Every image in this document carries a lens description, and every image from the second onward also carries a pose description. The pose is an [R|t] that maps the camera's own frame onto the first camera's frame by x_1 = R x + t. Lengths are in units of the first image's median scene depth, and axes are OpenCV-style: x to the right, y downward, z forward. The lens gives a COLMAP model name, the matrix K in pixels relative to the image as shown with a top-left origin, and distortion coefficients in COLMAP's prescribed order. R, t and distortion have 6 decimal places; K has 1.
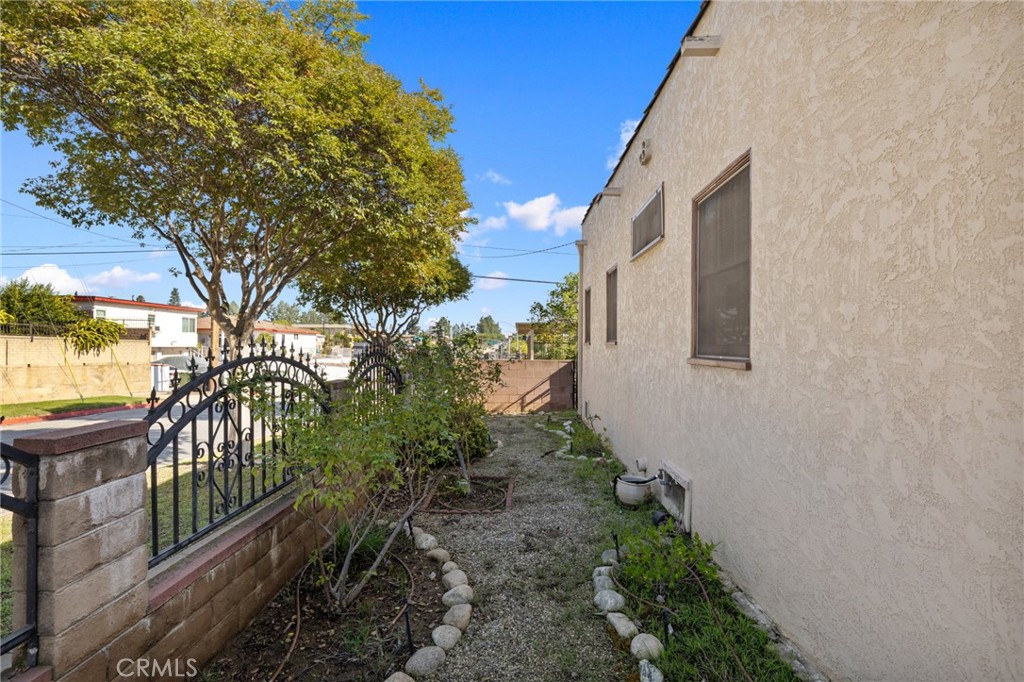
lens RADIAL K [[486.5, 0, 513.5], [0, 486.5, 343.4], [0, 0, 1]] dist [-0.009983, 0.000239]
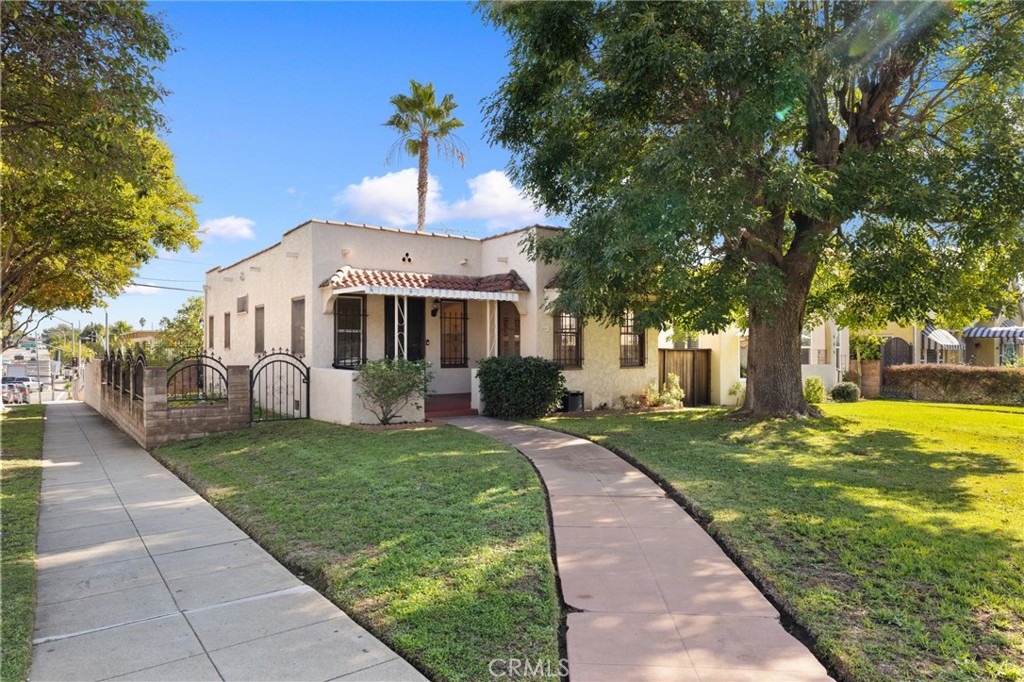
lens RADIAL K [[664.1, 0, 517.2], [0, 664.1, 340.7], [0, 0, 1]] dist [-0.003682, 0.001216]
pose [[0.811755, 0.002929, 0.583991, -0.441085], [0.000752, 0.999981, -0.006060, -0.014968], [-0.583998, 0.005358, 0.811737, -1.991317]]
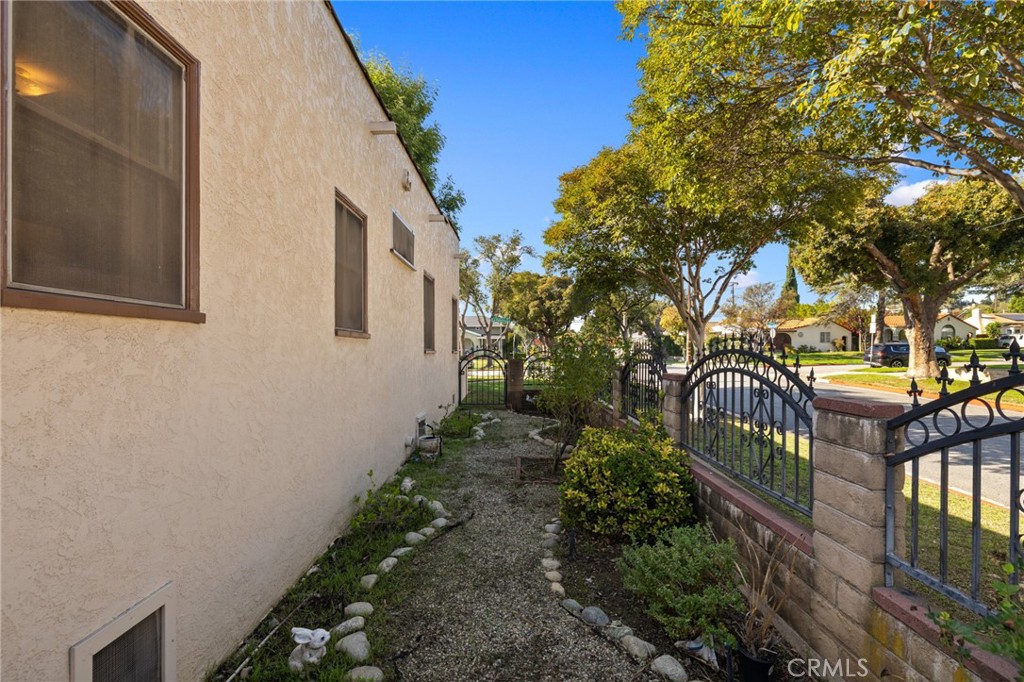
lens RADIAL K [[486.5, 0, 512.0], [0, 486.5, 346.9], [0, 0, 1]] dist [-0.009983, 0.000239]
pose [[-0.999931, 0.004528, 0.010808, -0.003840], [0.004349, 0.999853, -0.016598, 0.025814], [-0.010881, -0.016549, -0.999804, 1.541013]]
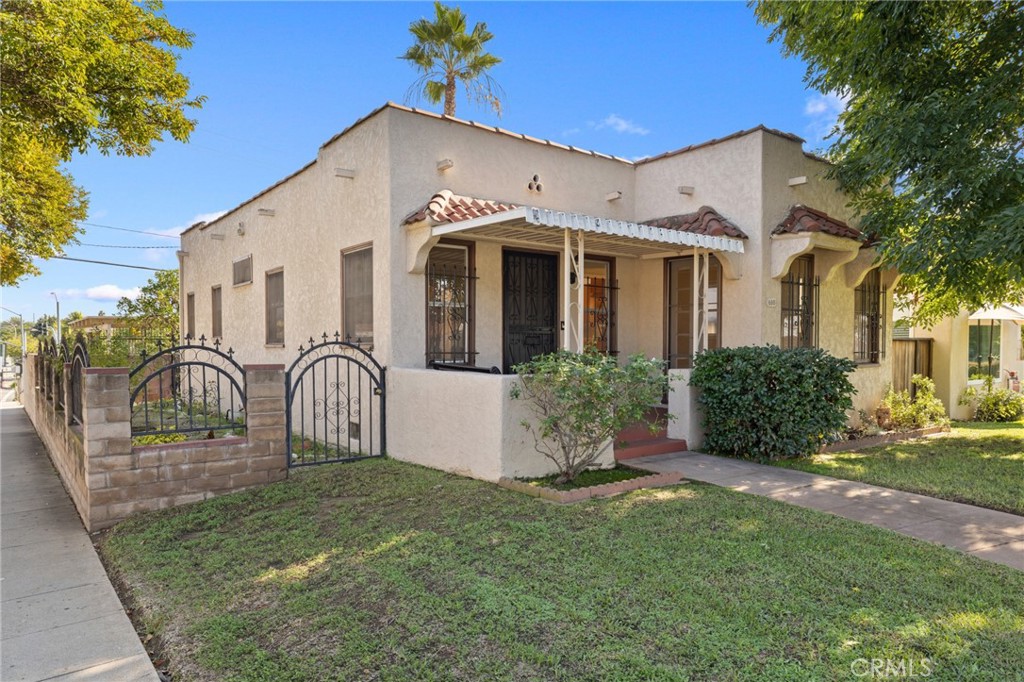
lens RADIAL K [[664.1, 0, 511.4], [0, 664.1, 363.2], [0, 0, 1]] dist [-0.003682, 0.001216]
pose [[0.789162, -0.021608, 0.613805, -0.313345], [0.000083, 0.999385, 0.035075, 0.005057], [-0.614186, -0.027629, 0.788678, -1.069939]]
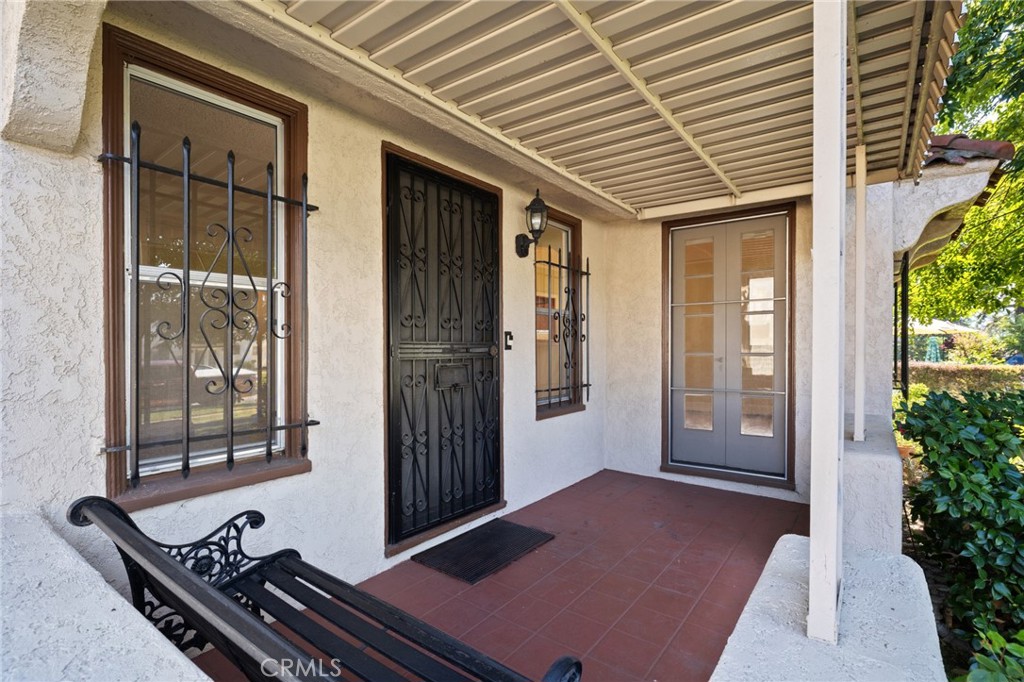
lens RADIAL K [[486.5, 0, 505.6], [0, 486.5, 350.6], [0, 0, 1]] dist [-0.009983, 0.000239]
pose [[0.601138, -0.014712, 0.799010, 0.192718], [0.007810, 0.999891, 0.012534, -0.019217], [-0.799107, -0.001295, 0.601187, -0.379939]]
